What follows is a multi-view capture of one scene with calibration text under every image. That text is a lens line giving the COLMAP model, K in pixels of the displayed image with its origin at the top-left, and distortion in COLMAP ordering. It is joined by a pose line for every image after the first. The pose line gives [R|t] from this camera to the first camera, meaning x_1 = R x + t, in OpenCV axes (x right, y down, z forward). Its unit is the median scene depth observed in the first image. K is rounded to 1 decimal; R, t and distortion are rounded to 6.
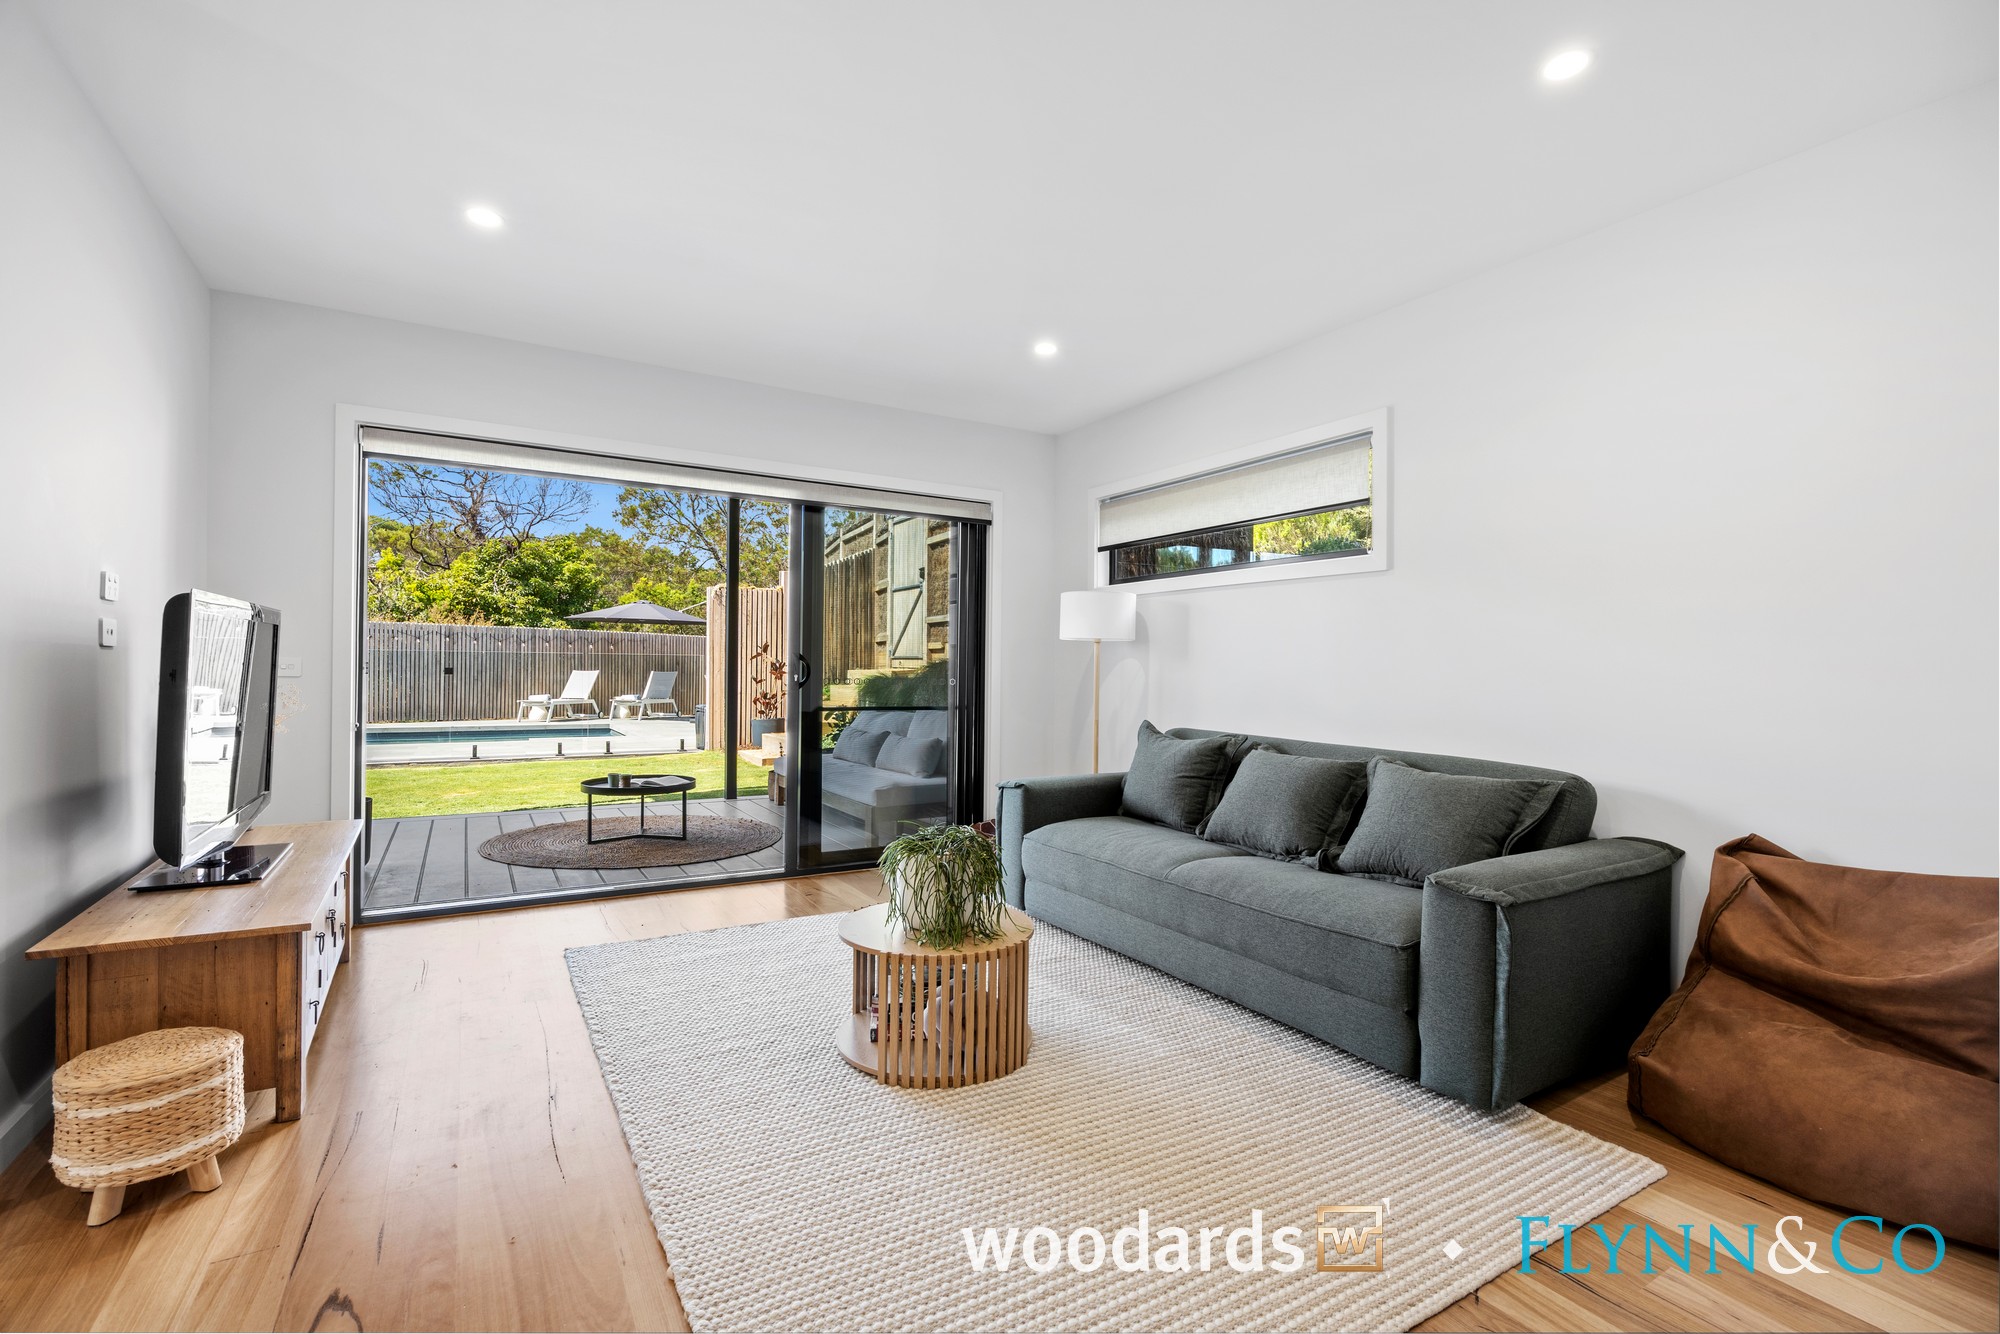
lens RADIAL K [[899.6, 0, 993.4], [0, 899.6, 649.5], [0, 0, 1]] dist [-0.007357, 0.001064]
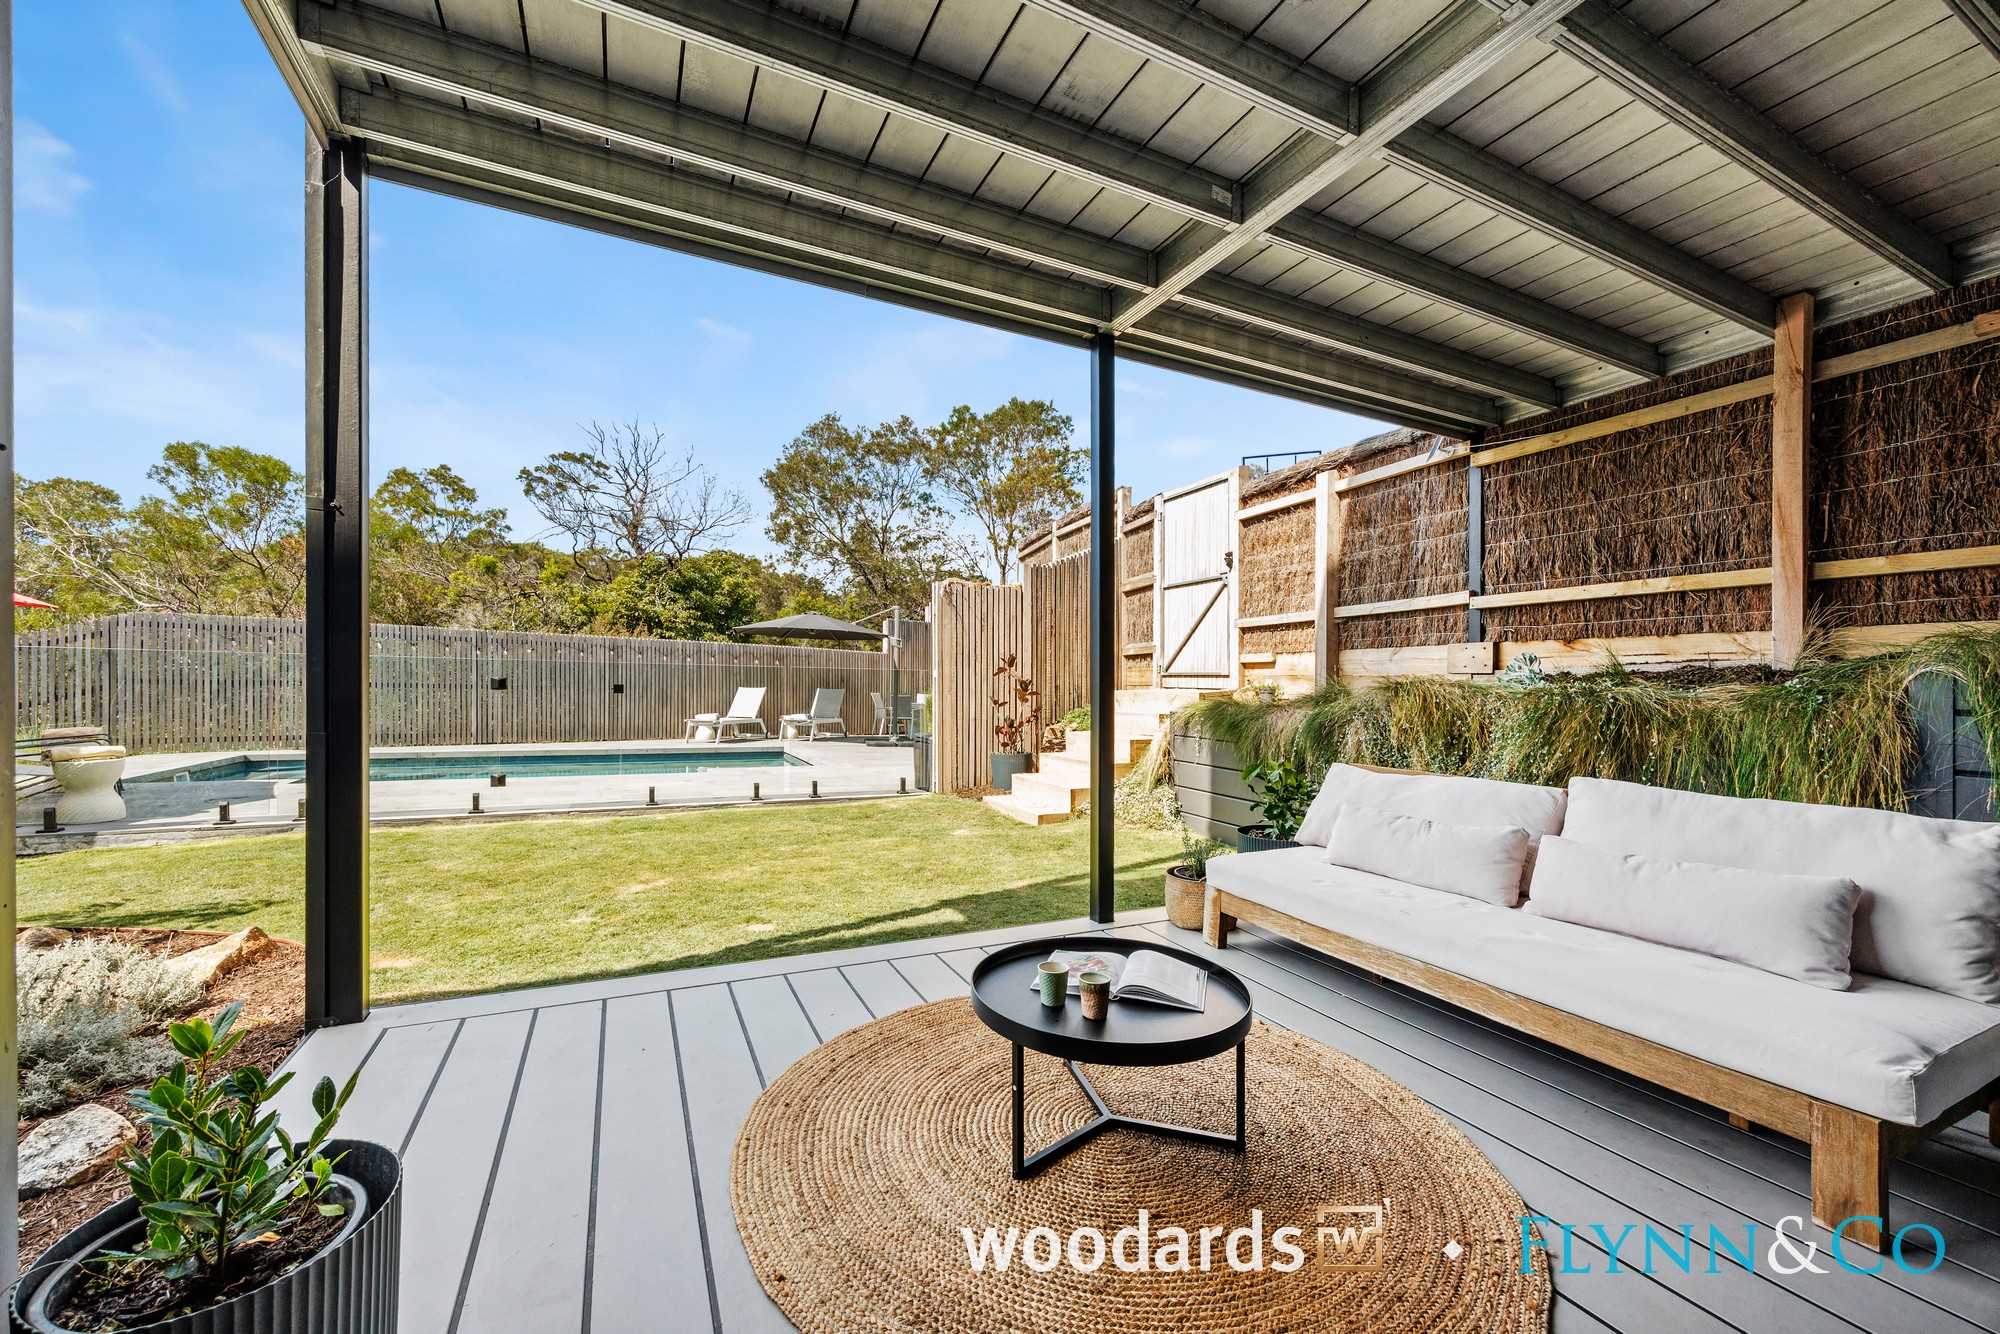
lens RADIAL K [[795.2, 0, 986.8], [0, 795.2, 682.1], [0, 0, 1]] dist [0.003467, -0.000161]
pose [[0.994932, 0.005582, -0.100394, -0.126550], [-0.003894, 0.999848, 0.017006, 0.003017], [0.100474, -0.016529, 0.994802, 0.199035]]
